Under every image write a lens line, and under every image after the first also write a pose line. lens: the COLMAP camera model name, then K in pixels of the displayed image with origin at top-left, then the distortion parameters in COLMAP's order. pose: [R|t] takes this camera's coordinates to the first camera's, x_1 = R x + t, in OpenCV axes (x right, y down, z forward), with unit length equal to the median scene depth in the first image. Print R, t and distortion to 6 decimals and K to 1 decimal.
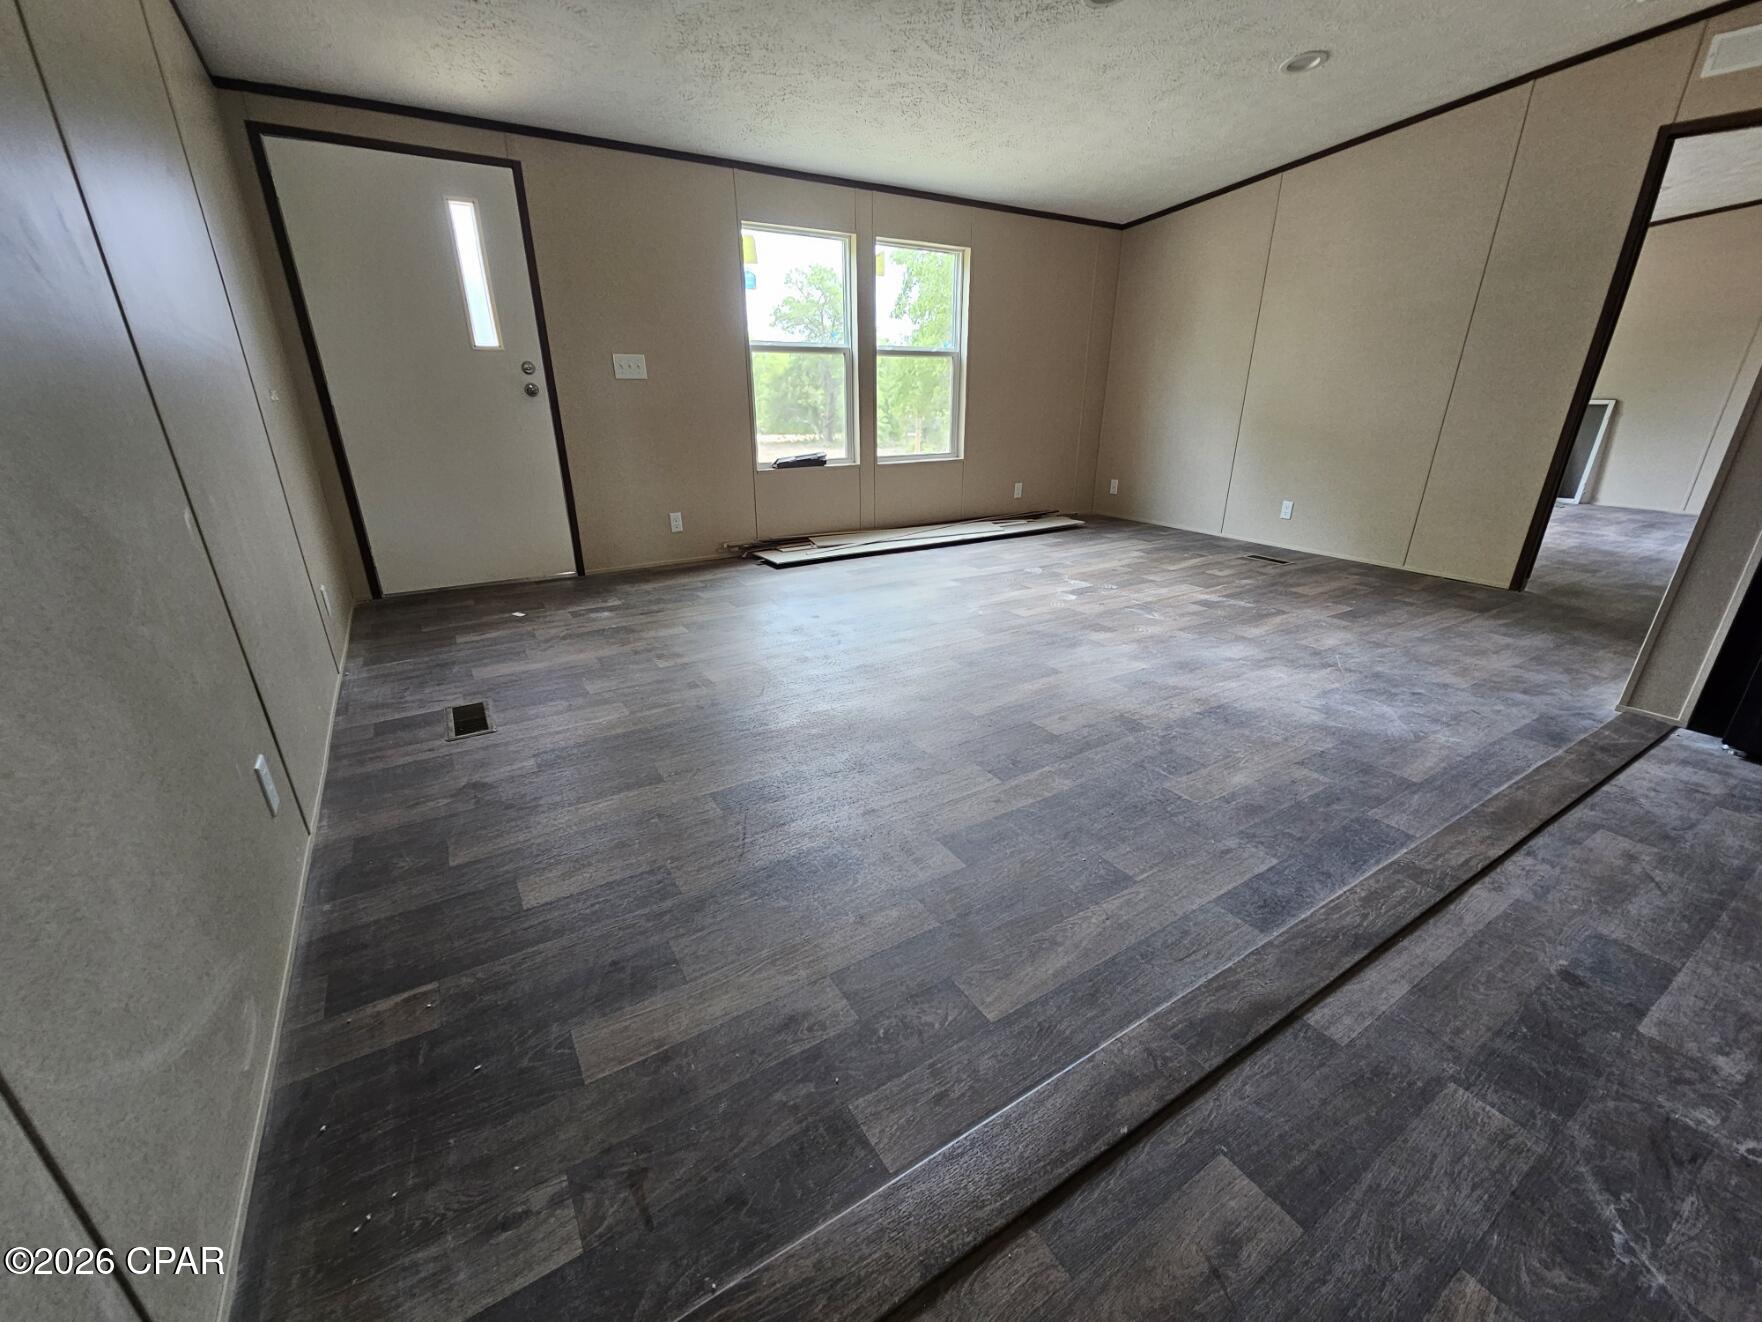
lens RADIAL K [[740.3, 0, 887.9], [0, 740.3, 670.5], [0, 0, 1]] dist [0.002639, -0.000228]
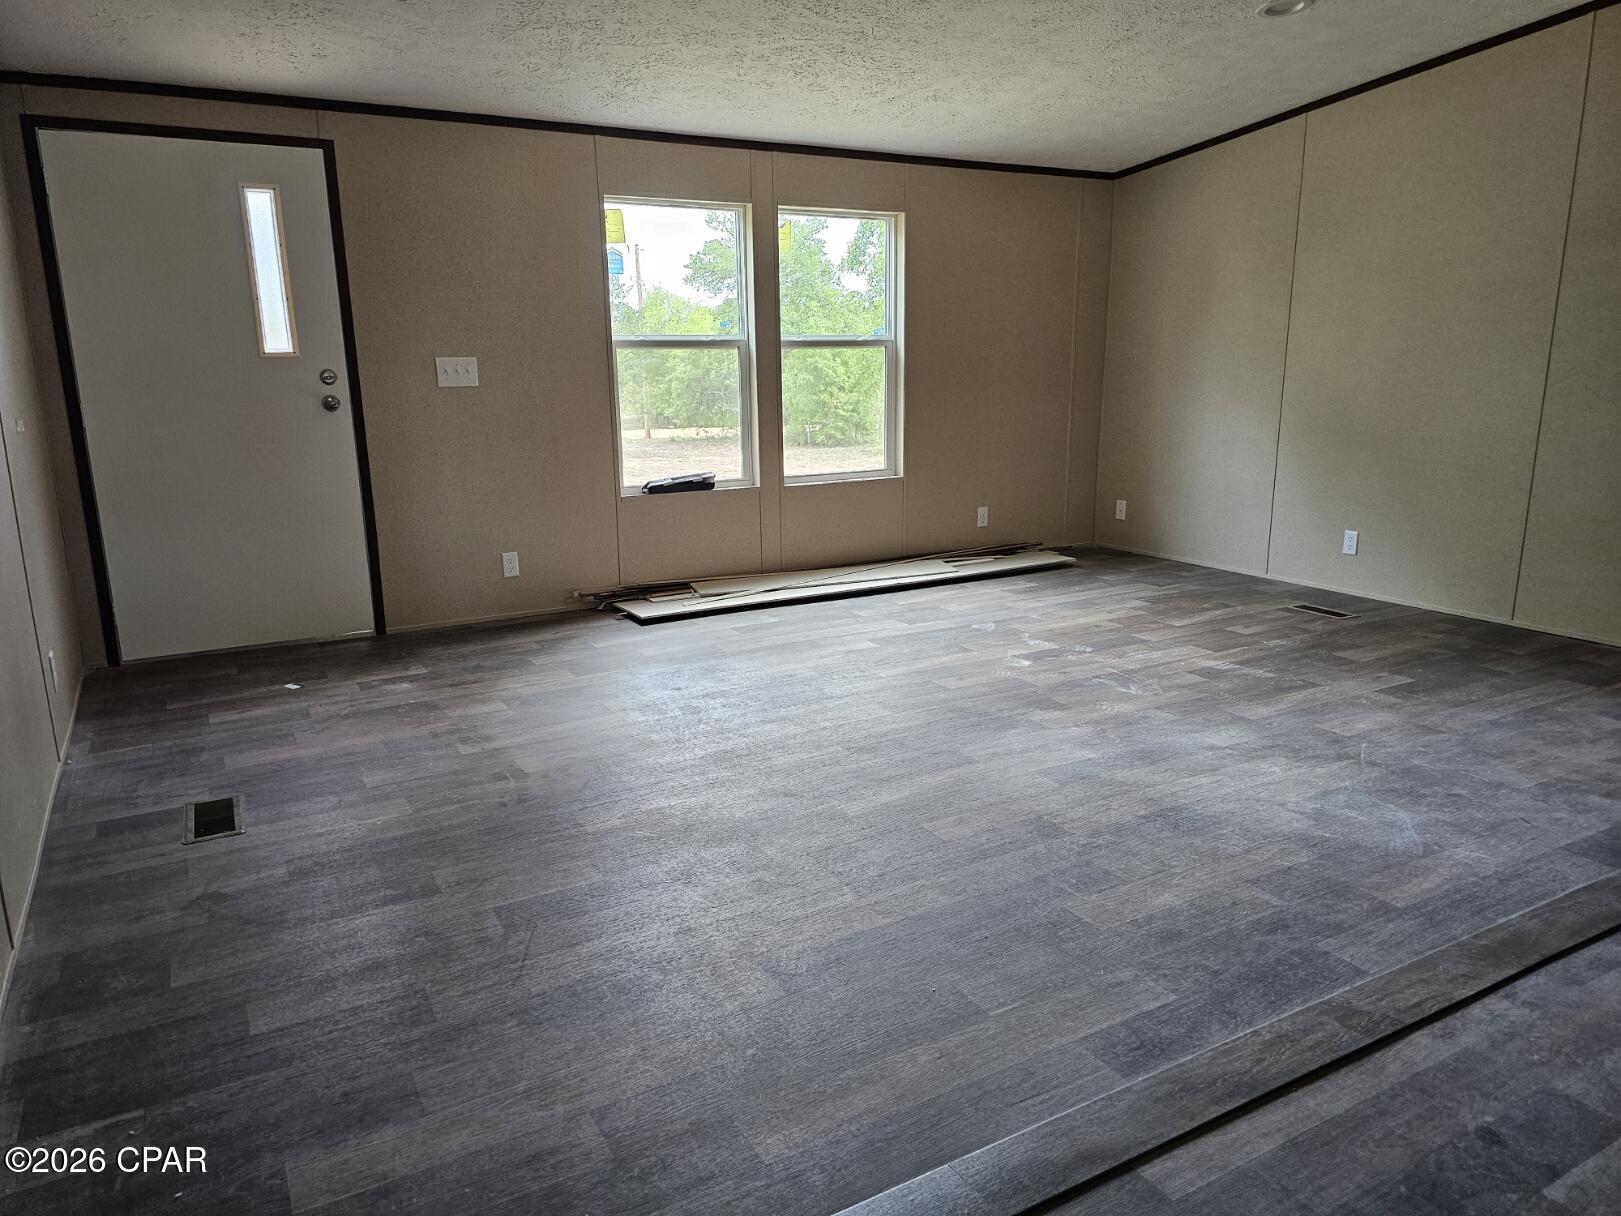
lens RADIAL K [[1132.0, 0, 811.2], [0, 1132.0, 598.4], [0, 0, 1]] dist [0.064556, -0.061783]
pose [[0.998560, -0.002684, -0.053582, 0.127298], [-0.005448, 0.988510, -0.151057, 0.012997], [0.053372, 0.151131, 0.987072, -0.195503]]
